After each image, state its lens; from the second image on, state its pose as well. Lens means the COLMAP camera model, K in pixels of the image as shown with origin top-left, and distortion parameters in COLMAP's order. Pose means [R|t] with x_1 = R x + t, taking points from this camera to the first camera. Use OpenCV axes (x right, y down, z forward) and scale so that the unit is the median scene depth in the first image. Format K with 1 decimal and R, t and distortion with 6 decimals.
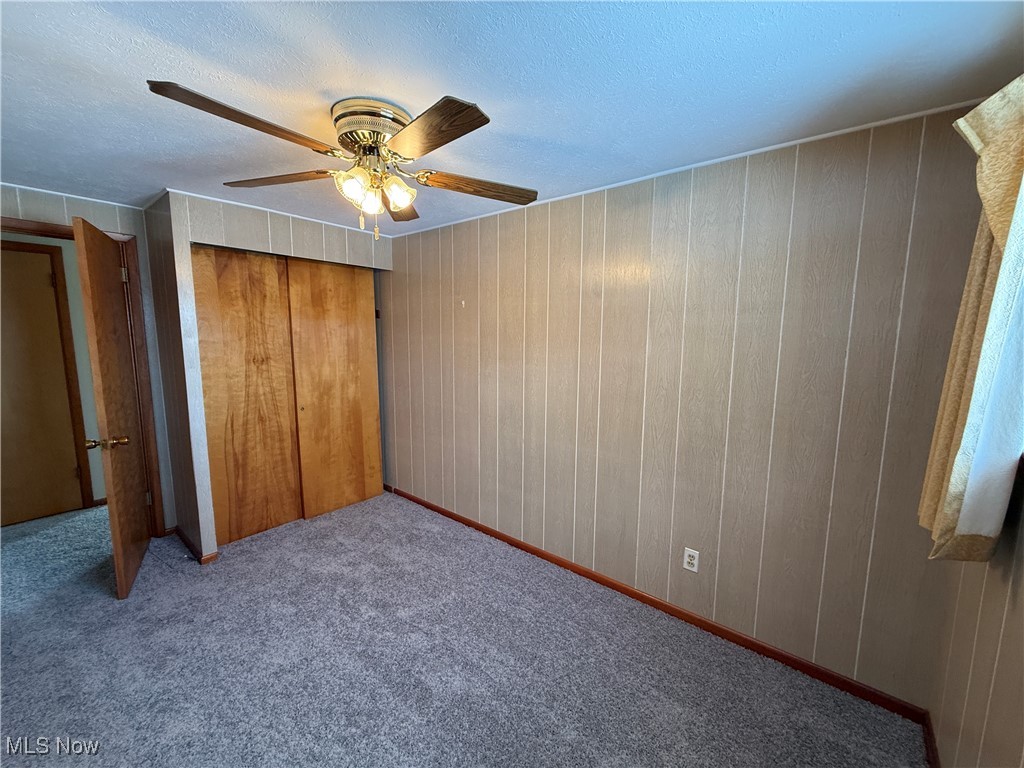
lens RADIAL K [[406.2, 0, 511.5], [0, 406.2, 381.8], [0, 0, 1]] dist [0.004406, 0.000386]
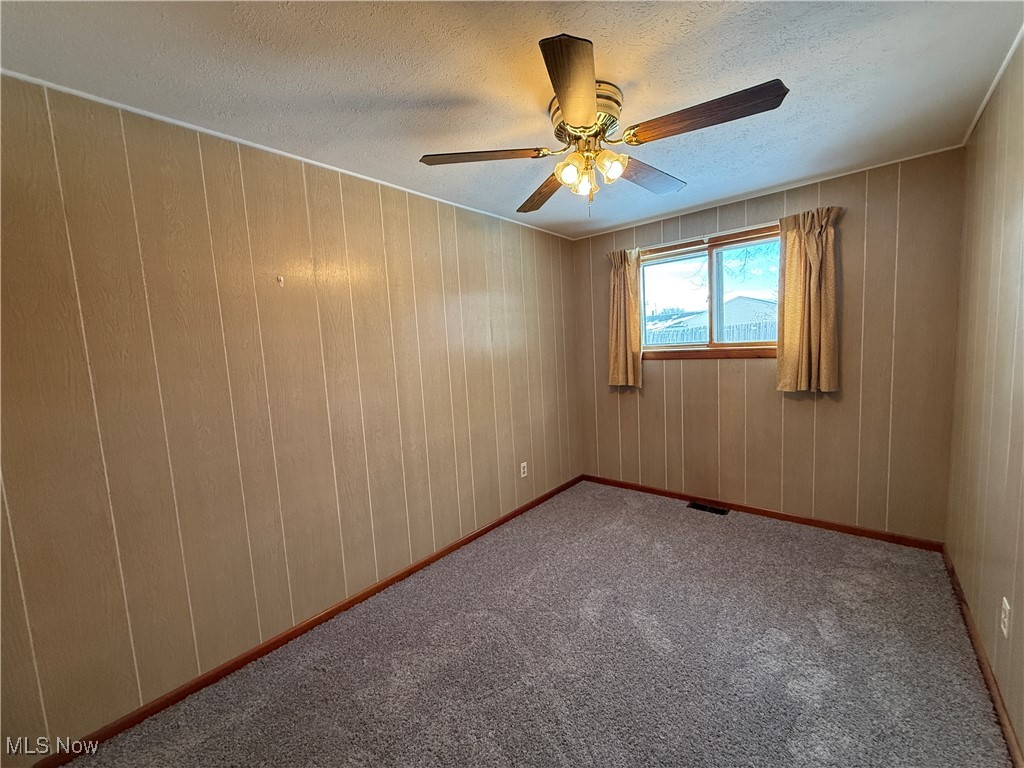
lens RADIAL K [[406.2, 0, 511.4], [0, 406.2, 384.8], [0, 0, 1]] dist [0.004406, 0.000386]
pose [[0.030335, -0.100088, 0.994516, -1.059004], [0.190906, 0.977238, 0.092526, -0.032973], [-0.981139, 0.187053, 0.048752, 0.898612]]
